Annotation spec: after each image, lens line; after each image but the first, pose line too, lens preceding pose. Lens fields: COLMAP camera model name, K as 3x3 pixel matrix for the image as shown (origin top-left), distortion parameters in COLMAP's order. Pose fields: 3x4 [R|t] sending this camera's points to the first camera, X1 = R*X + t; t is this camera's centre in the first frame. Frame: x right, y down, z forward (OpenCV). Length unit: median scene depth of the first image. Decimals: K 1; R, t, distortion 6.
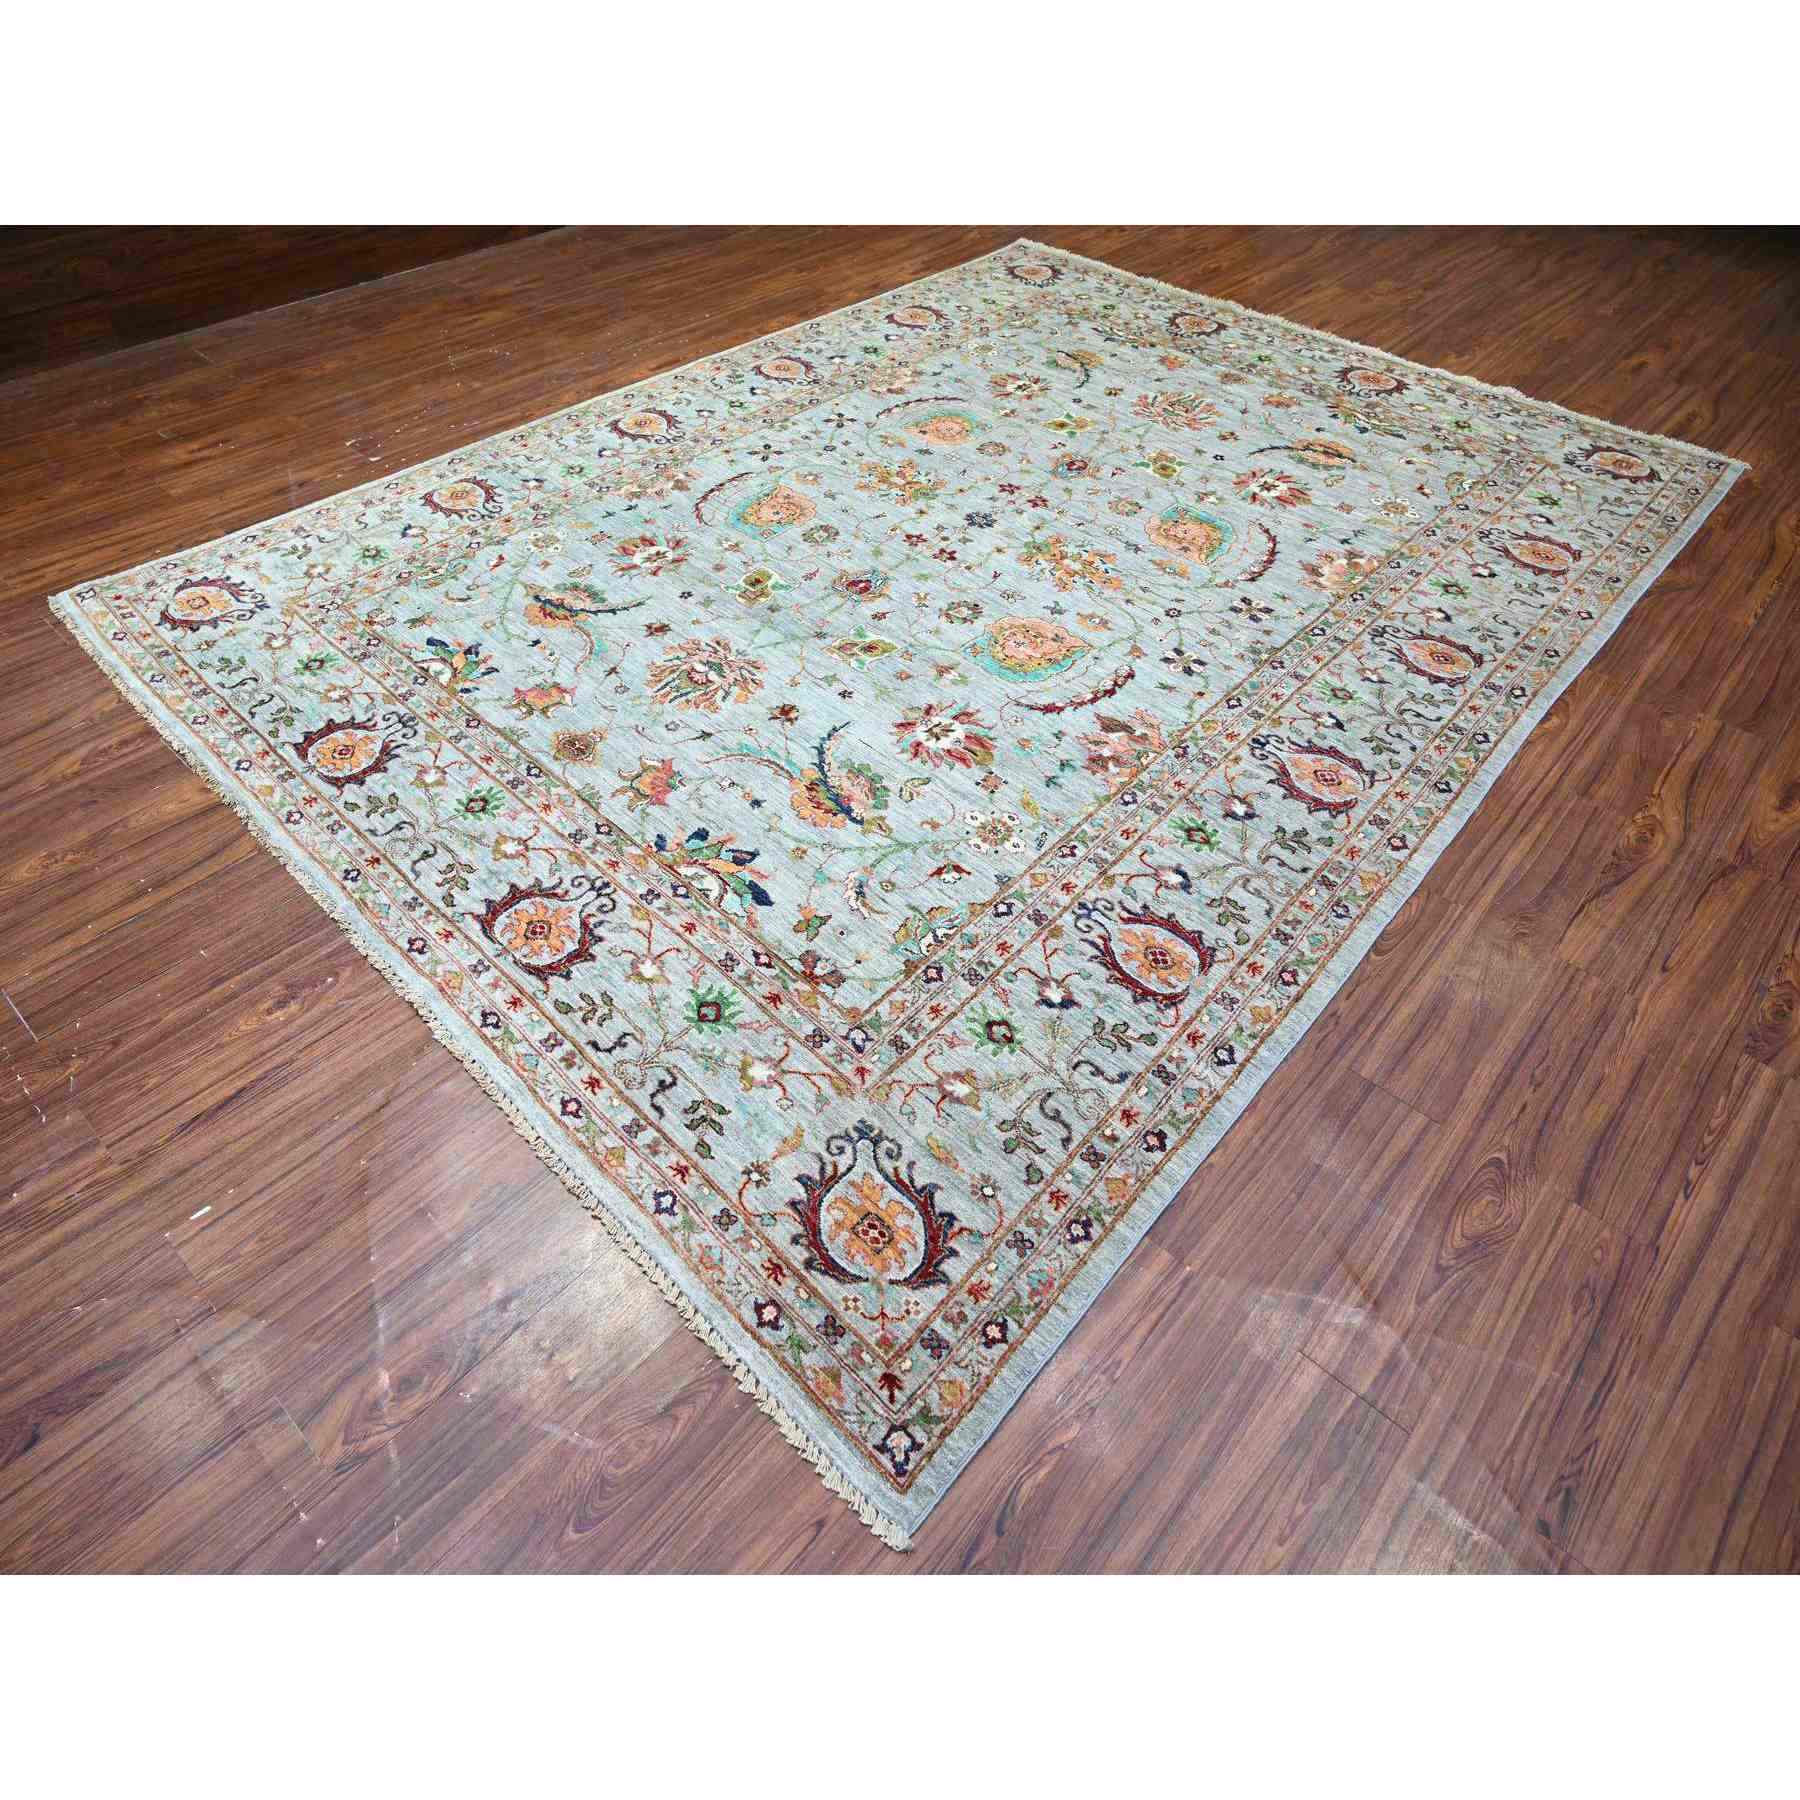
lens RADIAL K [[1098.8, 0, 900.0], [0, 1098.8, 900.0], [0, 0, 1]] dist [-0.009211, 0.000811]
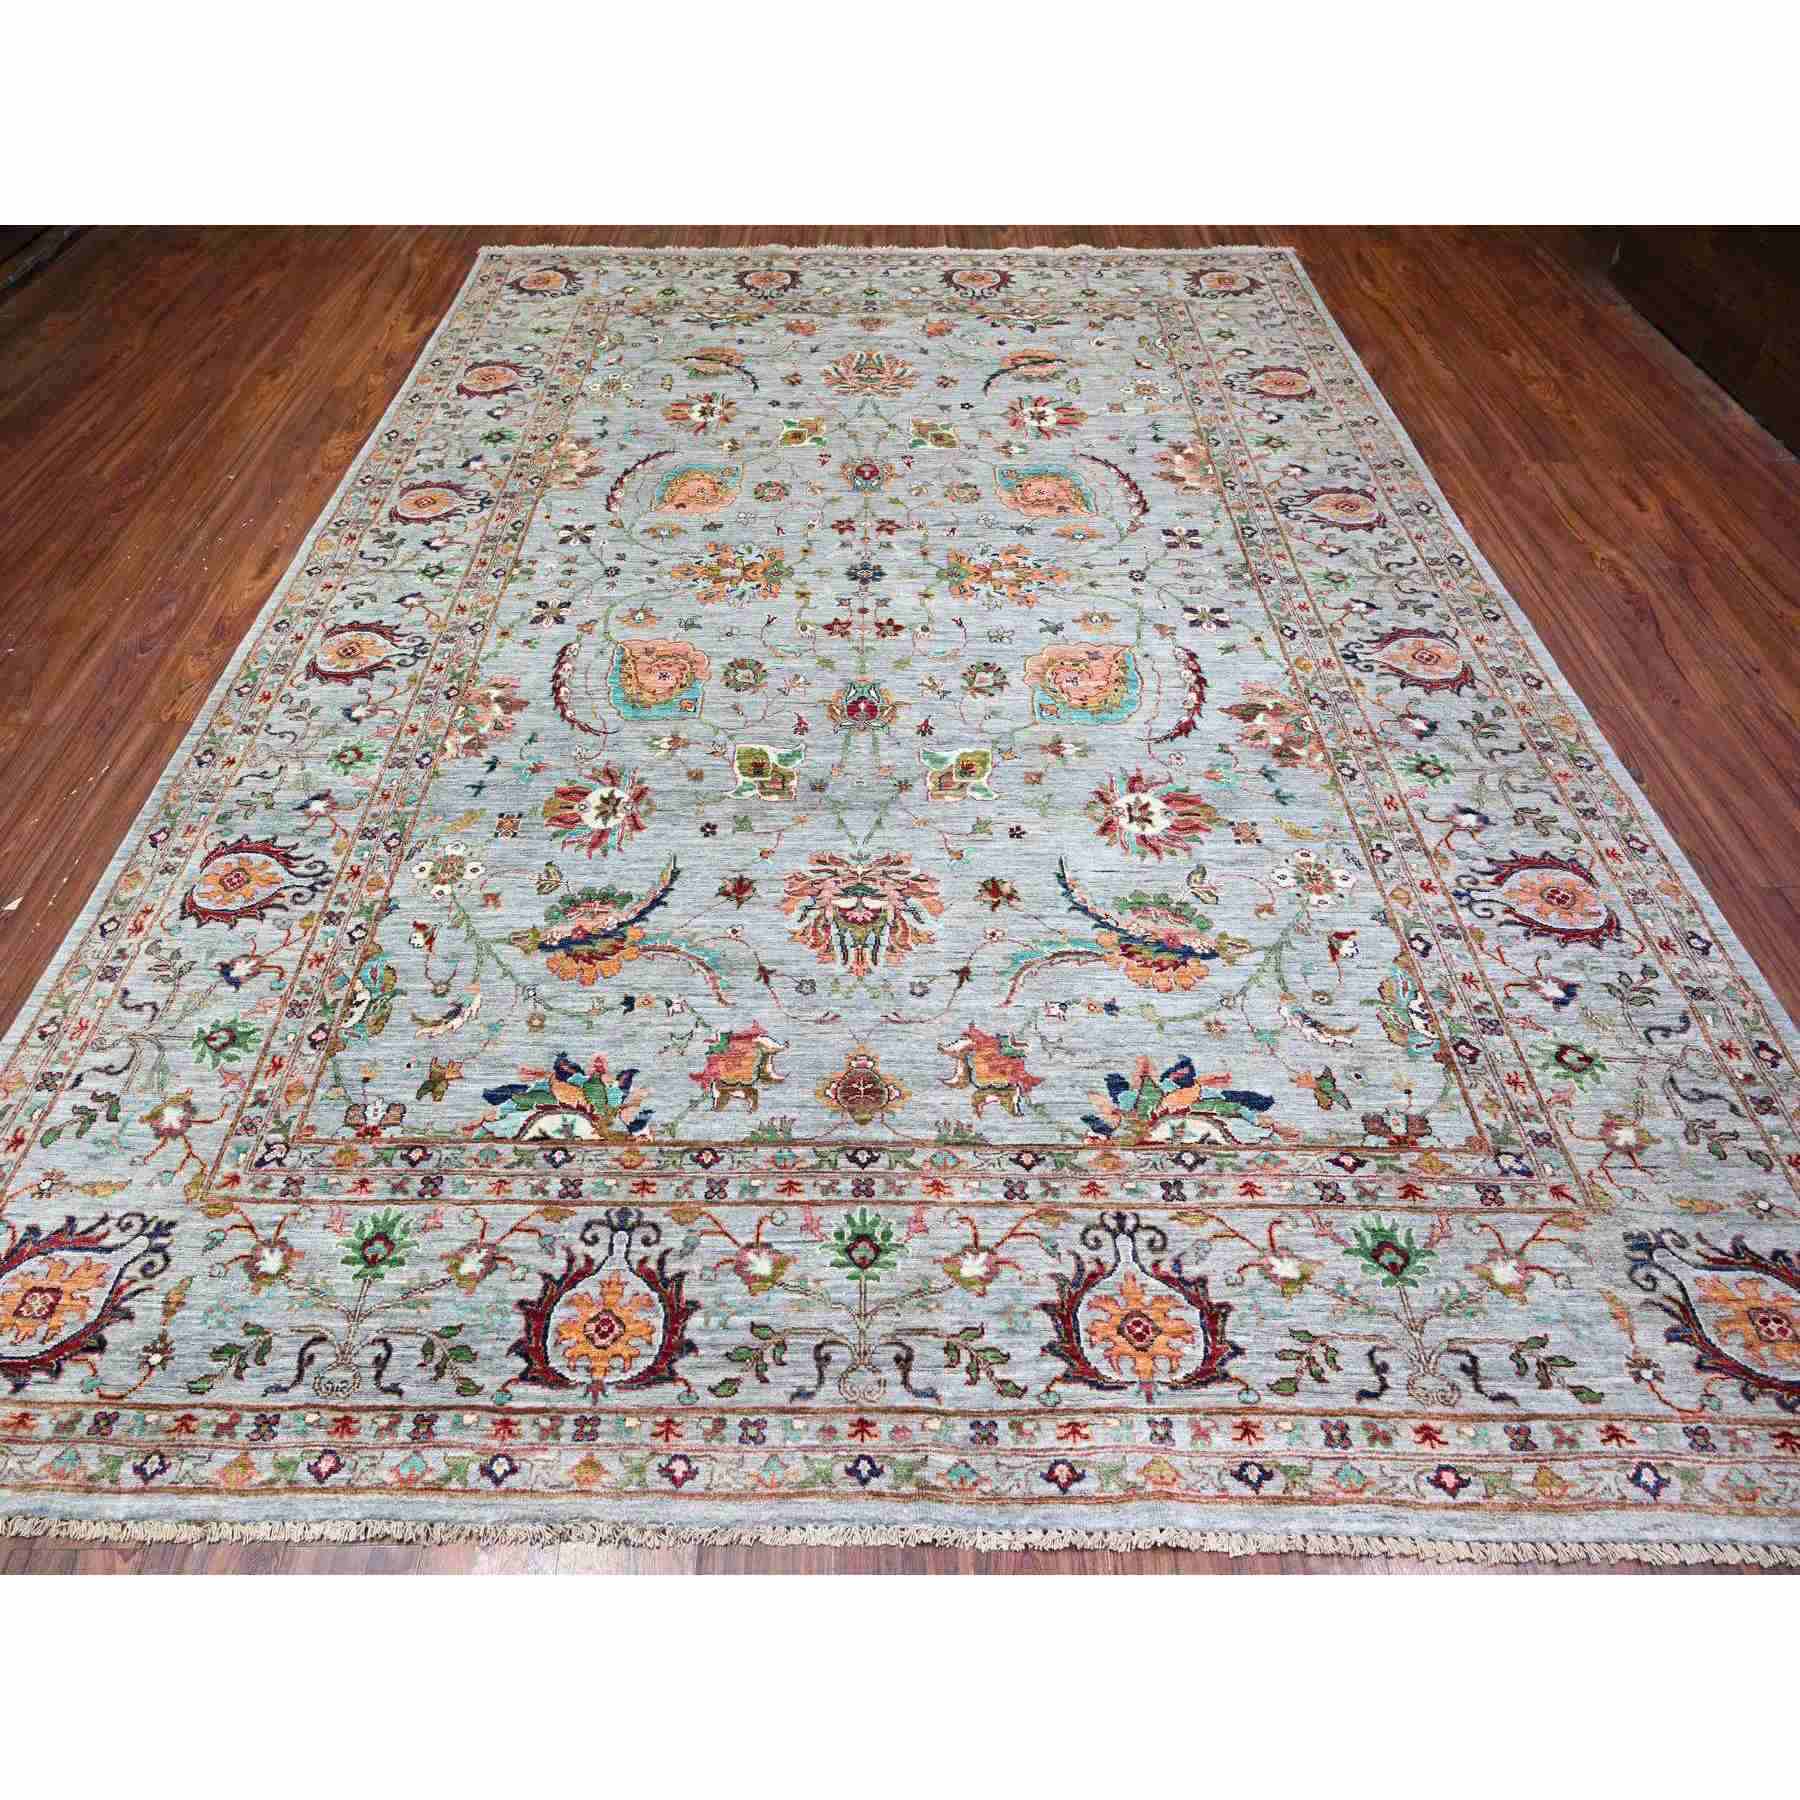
lens RADIAL K [[1098.8, 0, 900.0], [0, 1098.8, 900.0], [0, 0, 1]] dist [-0.009211, 0.000811]
pose [[0.728437, -0.537558, 0.424749, -0.480039], [0.513735, 0.838753, 0.180470, -0.335537], [-0.453273, 0.086748, 0.887141, 0.332113]]
